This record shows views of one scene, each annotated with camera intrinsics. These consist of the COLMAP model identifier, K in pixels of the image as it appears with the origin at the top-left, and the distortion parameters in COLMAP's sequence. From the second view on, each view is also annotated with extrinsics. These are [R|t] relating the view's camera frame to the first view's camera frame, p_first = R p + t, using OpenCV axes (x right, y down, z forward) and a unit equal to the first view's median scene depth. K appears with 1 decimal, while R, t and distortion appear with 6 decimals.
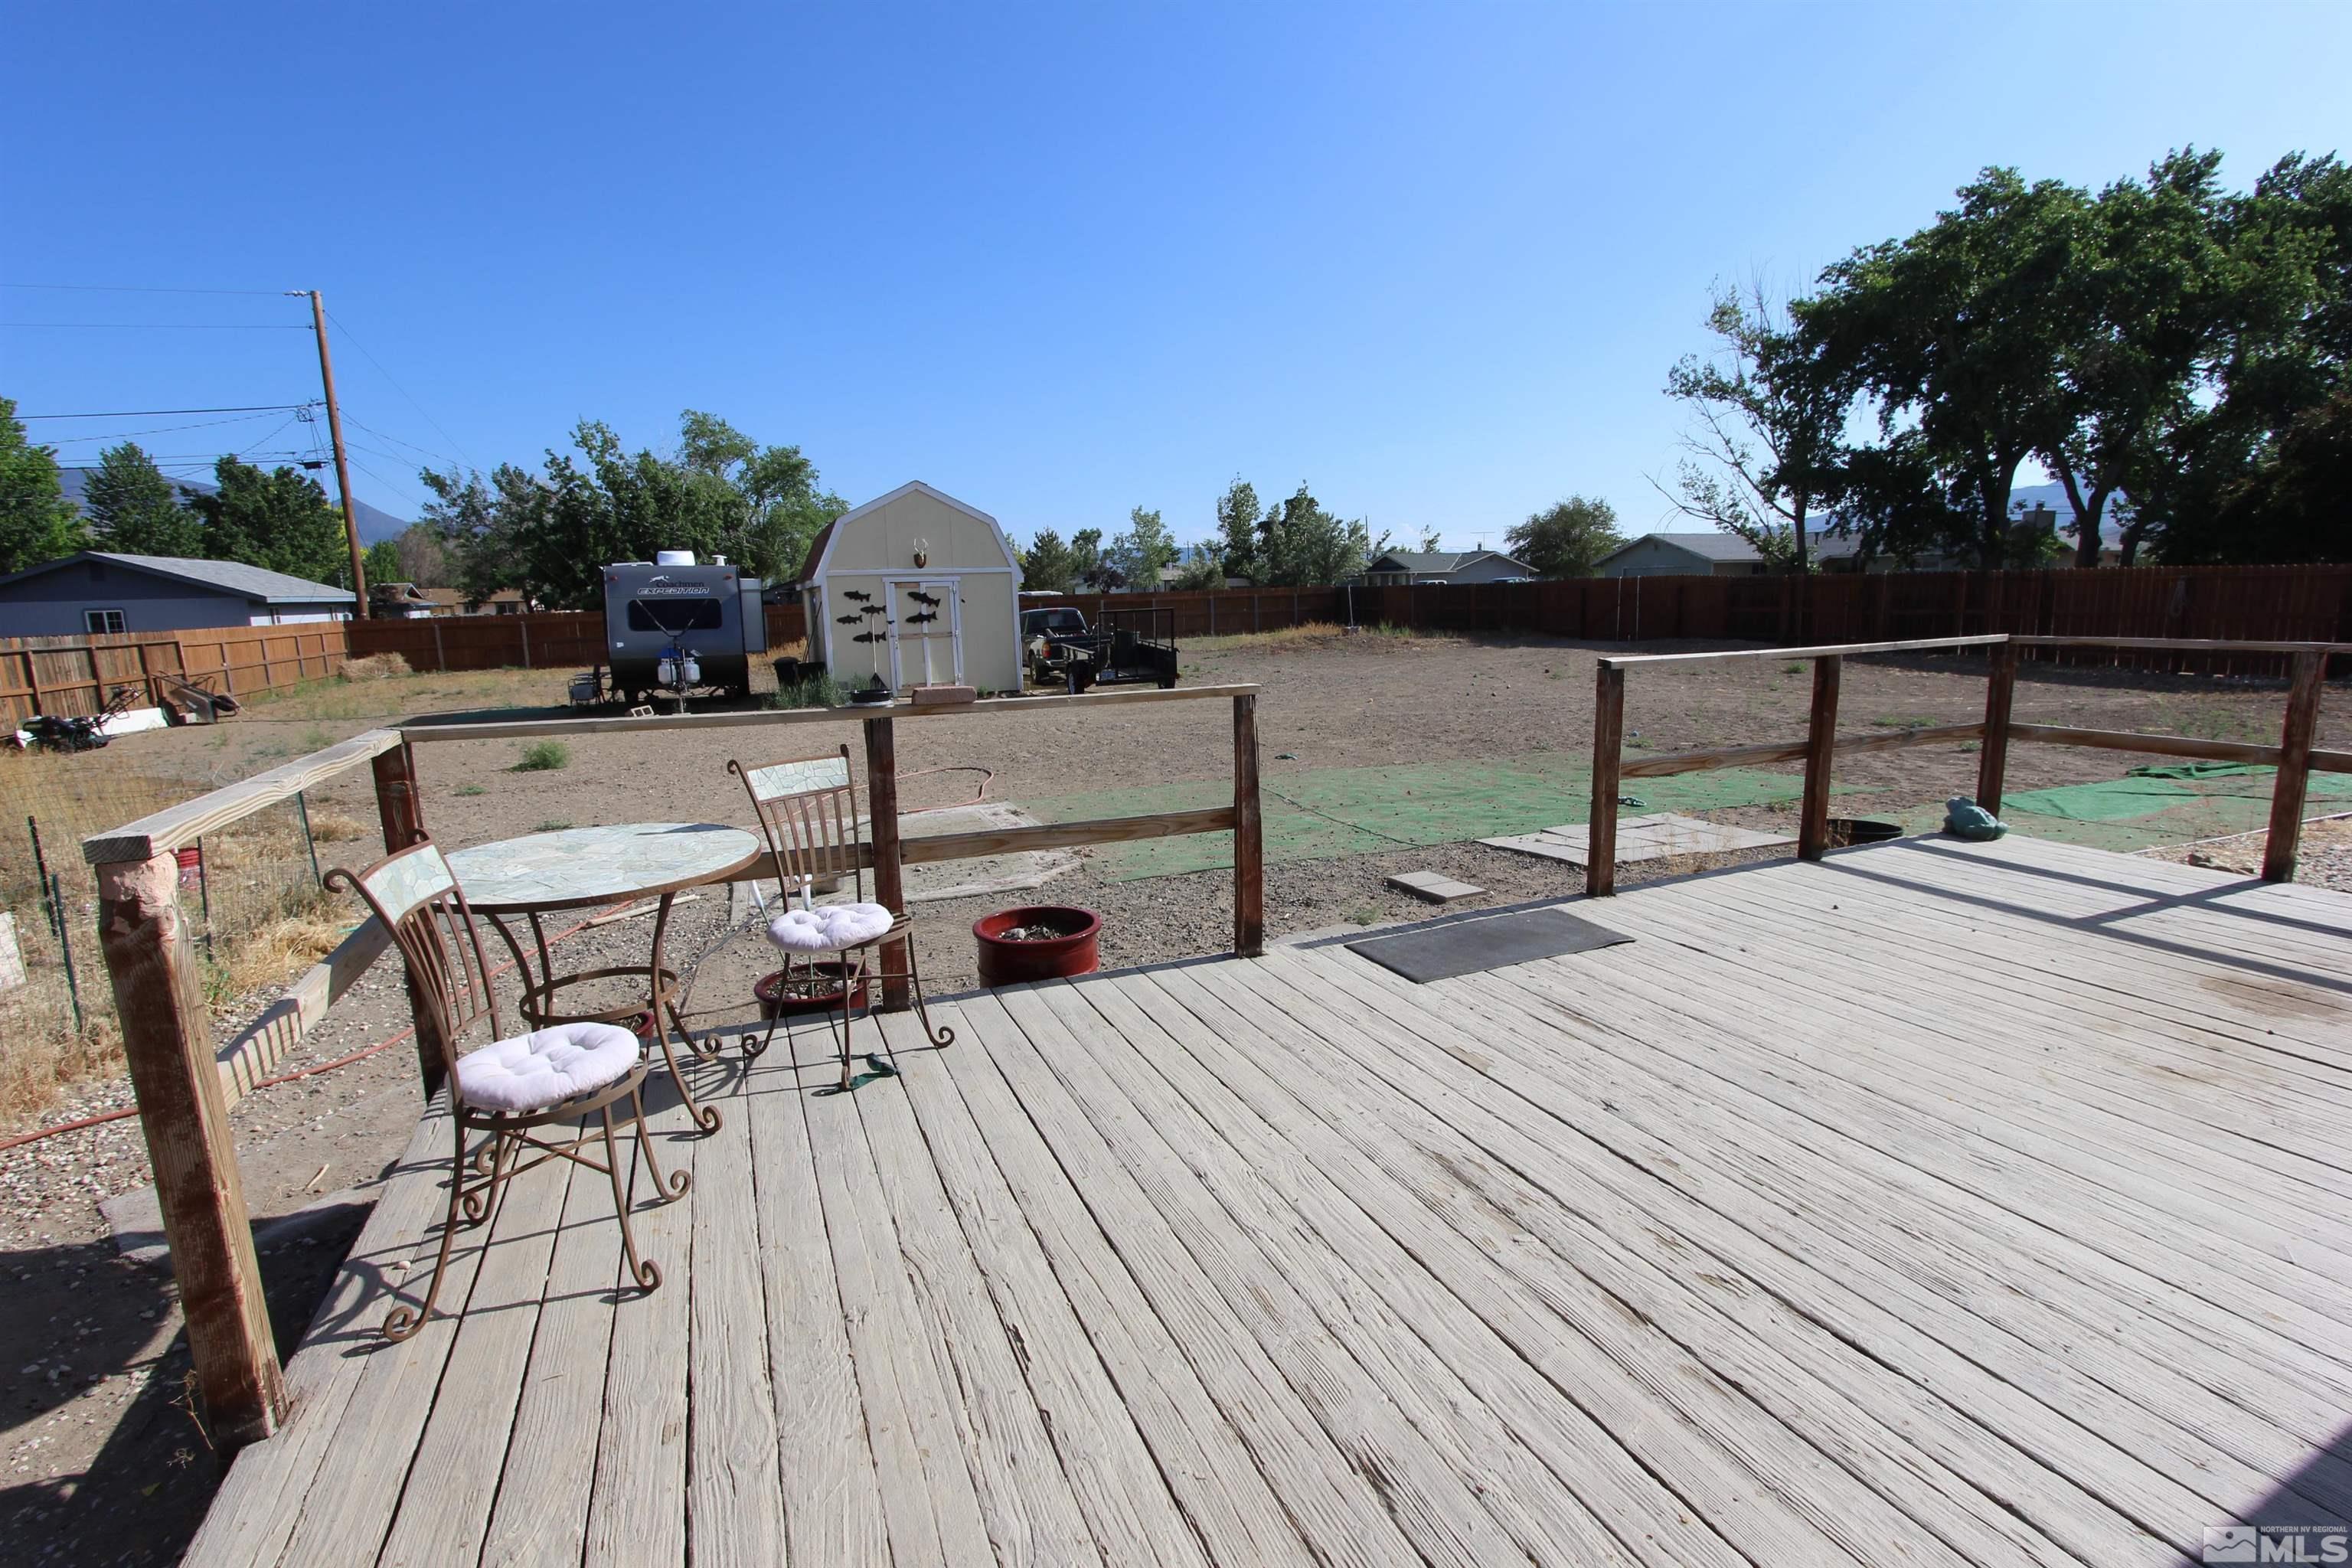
lens RADIAL K [[1086.2, 0, 1181.9], [0, 1086.2, 779.9], [0, 0, 1]] dist [-0.024969, 0.005140]
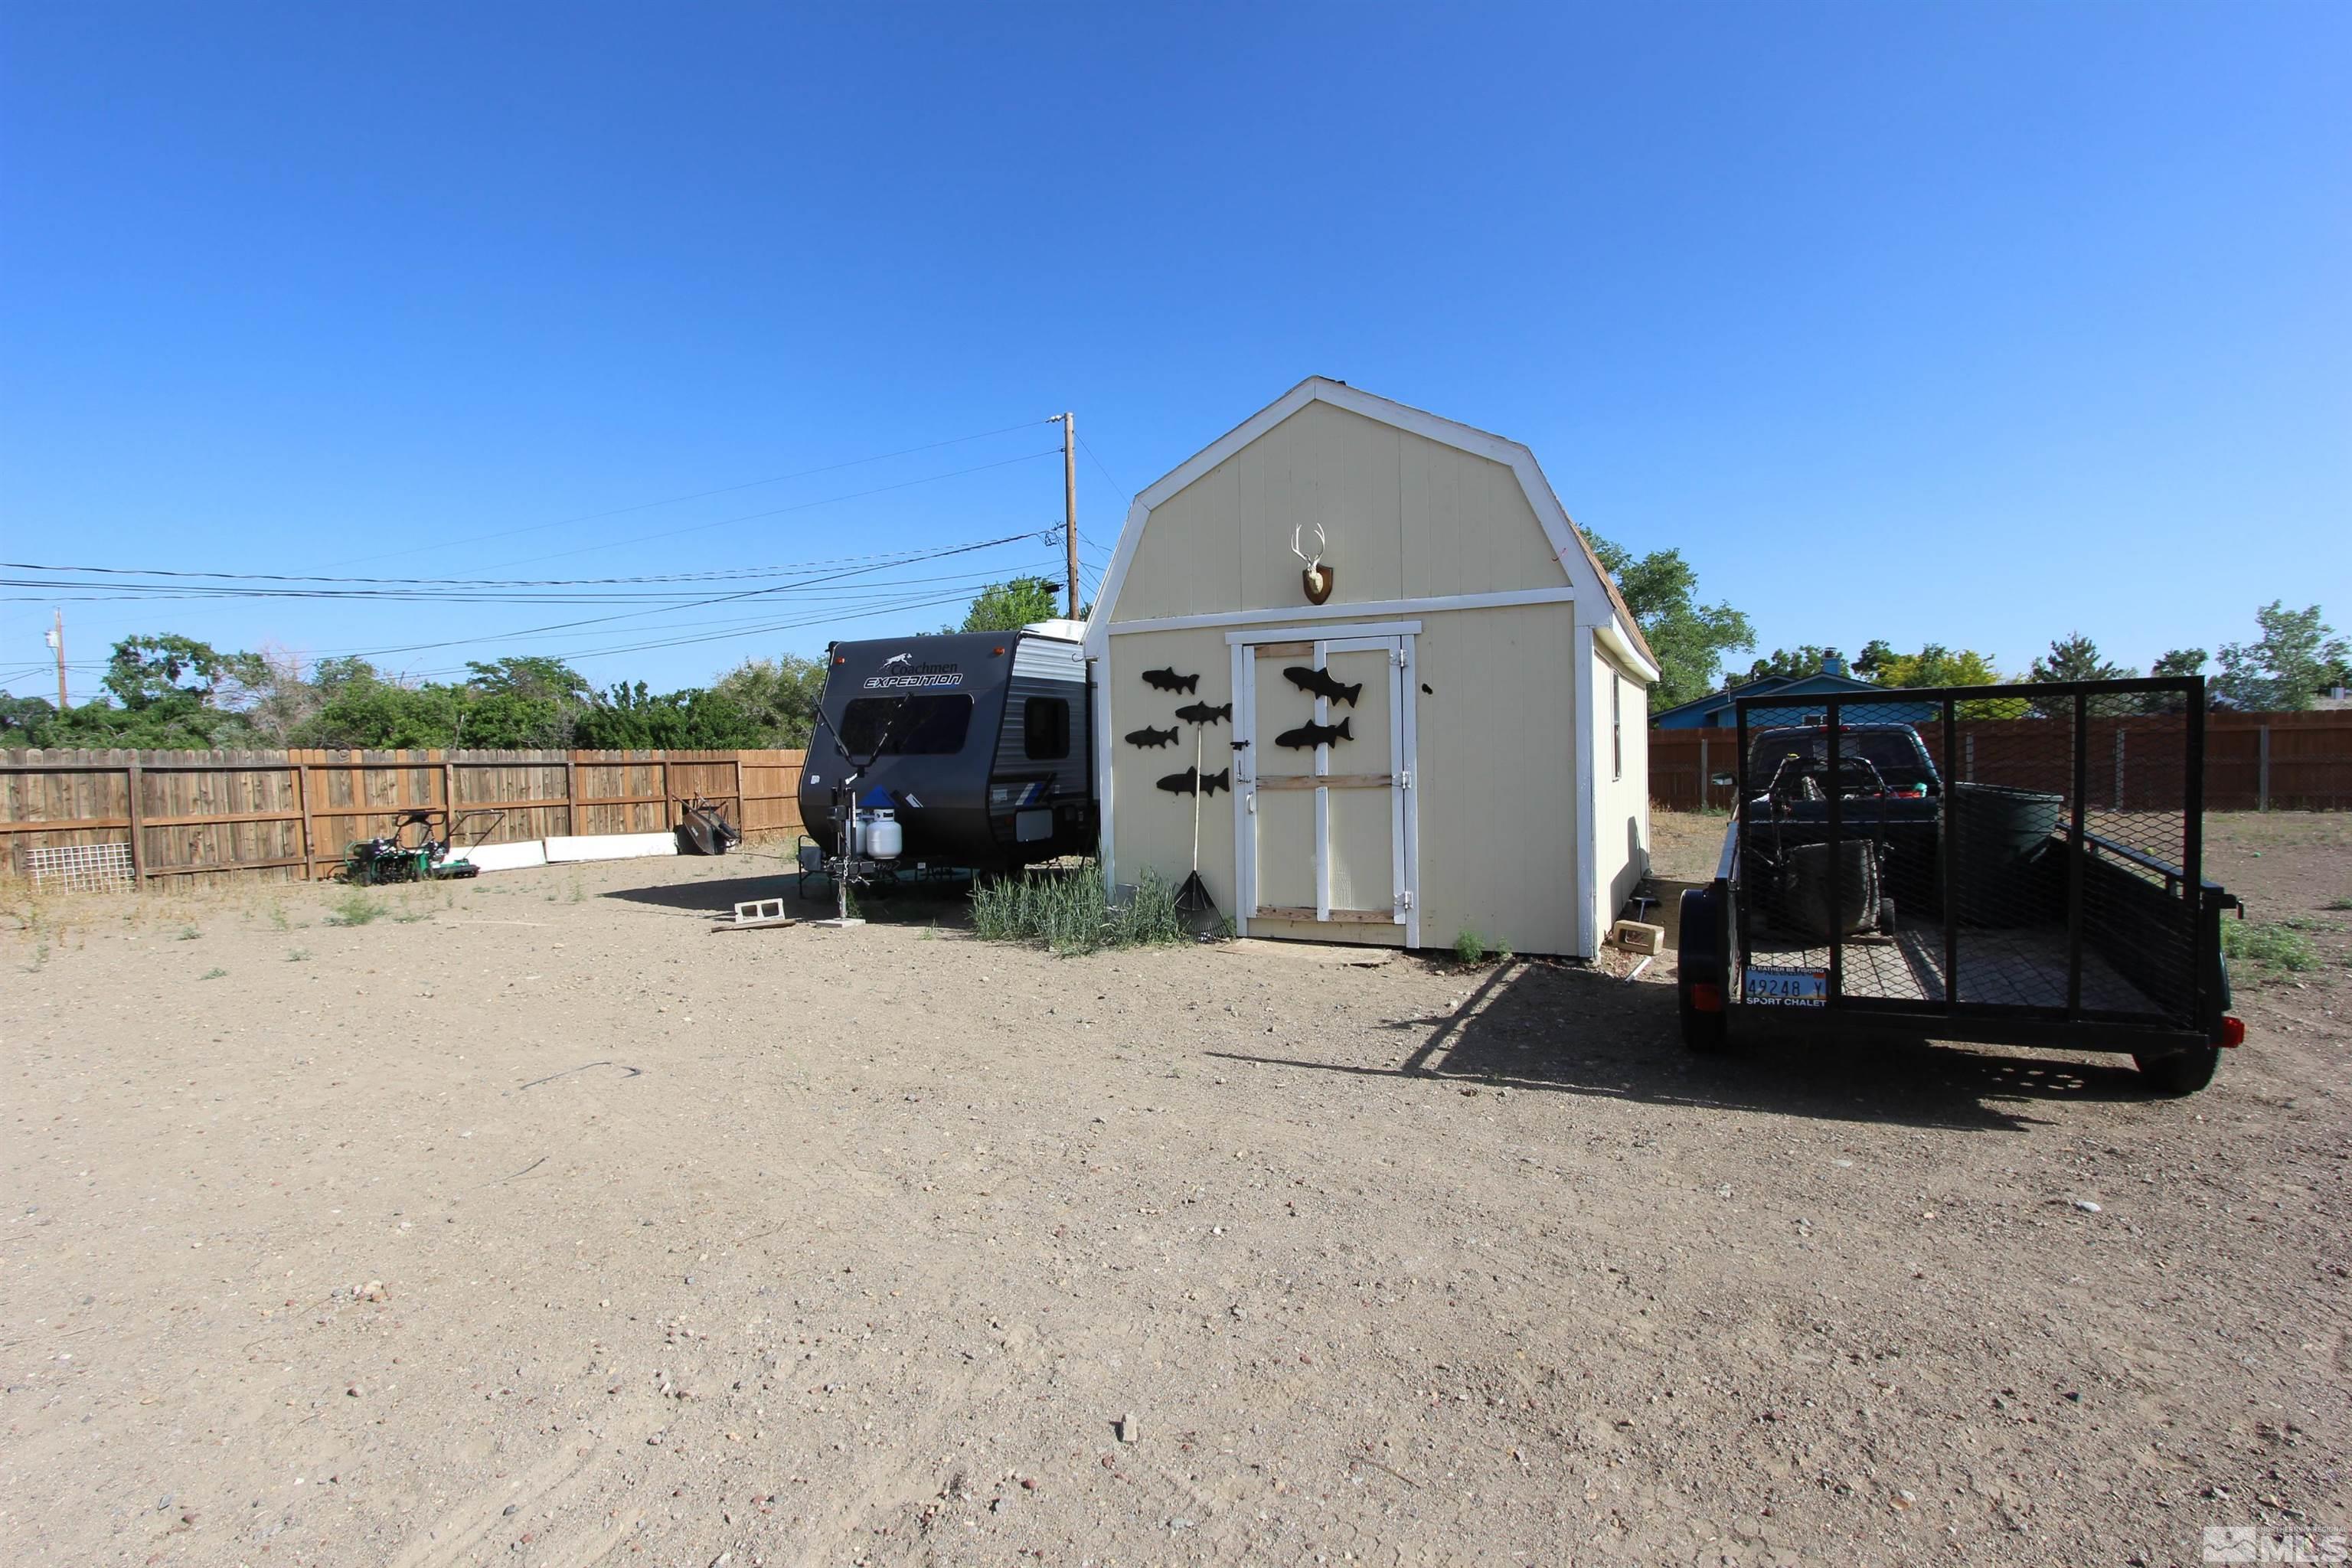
lens RADIAL K [[1086.2, 0, 1190.9], [0, 1086.2, 785.8], [0, 0, 1]] dist [-0.024969, 0.005140]
pose [[0.669978, 0.032316, -0.741677, 0.032290], [-0.126535, 0.989404, -0.071193, -0.287437], [0.731518, 0.141546, 0.666968, 2.075381]]
